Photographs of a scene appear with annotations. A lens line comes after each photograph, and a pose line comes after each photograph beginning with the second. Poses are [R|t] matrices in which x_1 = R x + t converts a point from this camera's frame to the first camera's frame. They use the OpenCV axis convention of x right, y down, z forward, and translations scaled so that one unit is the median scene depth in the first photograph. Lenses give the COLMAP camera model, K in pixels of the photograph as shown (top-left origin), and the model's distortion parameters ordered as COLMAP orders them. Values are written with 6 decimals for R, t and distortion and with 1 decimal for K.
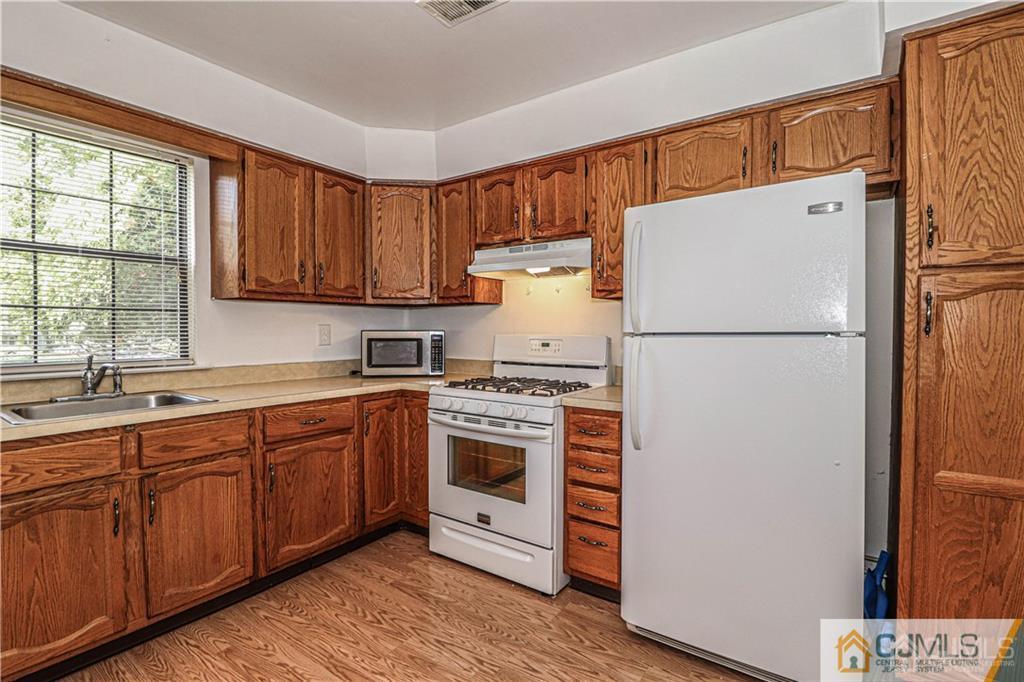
lens RADIAL K [[482.6, 0, 516.9], [0, 482.6, 335.4], [0, 0, 1]] dist [0.000946, -0.010354]
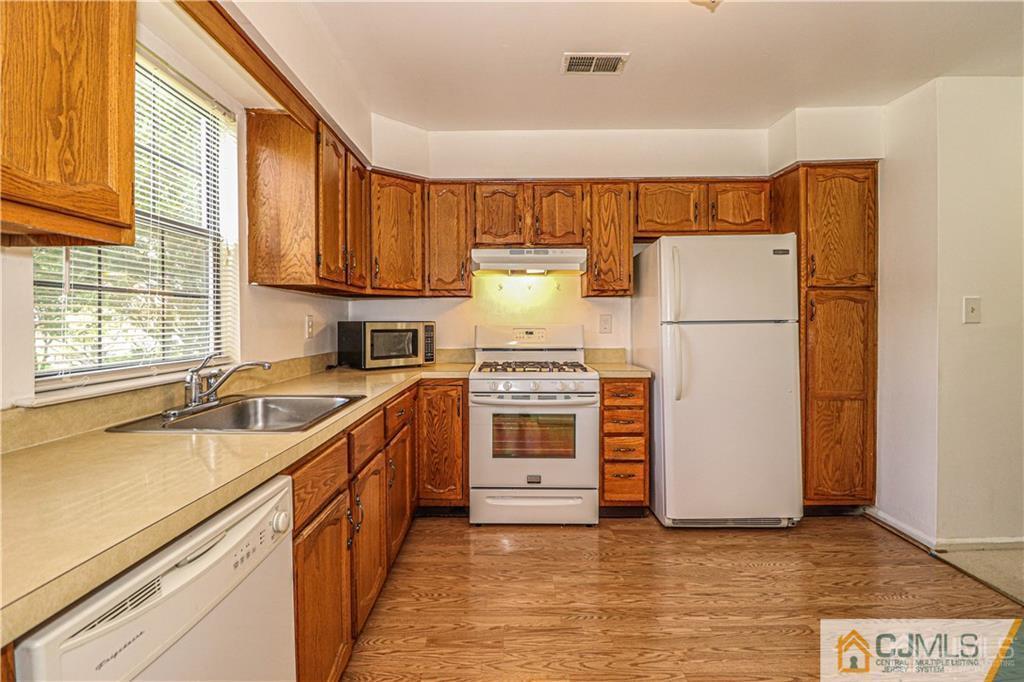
lens RADIAL K [[479.9, 0, 510.1], [0, 479.9, 323.6], [0, 0, 1]] dist [0.000758, -0.000086]
pose [[0.823046, -0.006209, 0.567940, -0.788480], [0.010946, 0.999928, -0.004931, 0.002386], [-0.567869, 0.010275, 0.823055, 0.059364]]
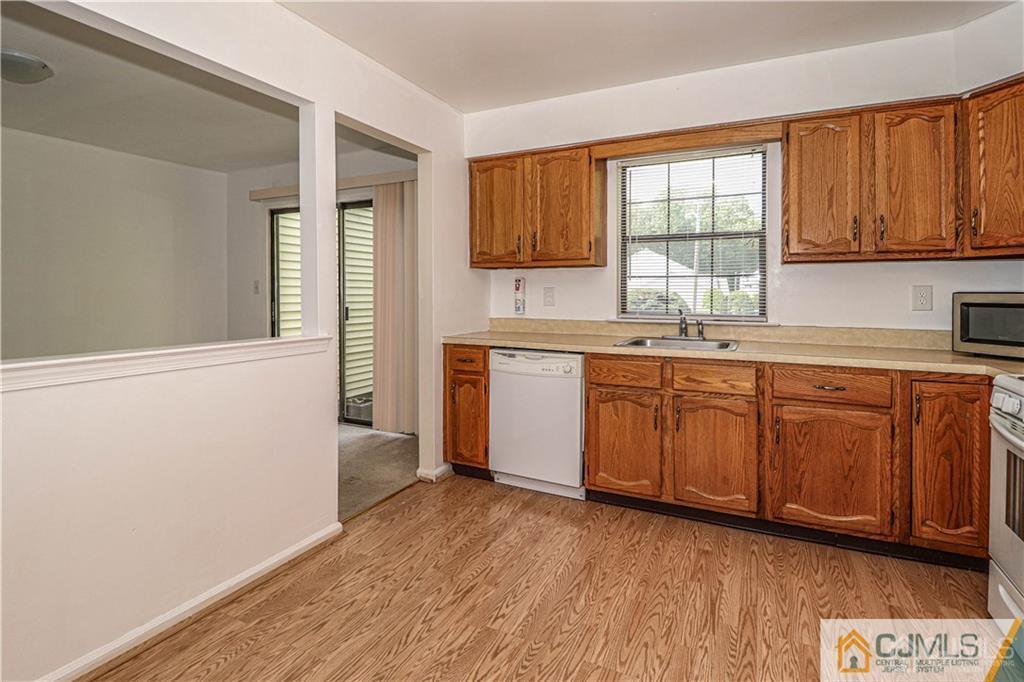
lens RADIAL K [[498.1, 0, 517.4], [0, 498.1, 294.8], [0, 0, 1]] dist [-0.019723, 0.000025]
pose [[0.148771, 0.003118, -0.988867, 0.438337], [-0.016538, 0.999863, 0.000664, 0.005630], [0.988733, 0.016255, 0.148802, 0.247912]]
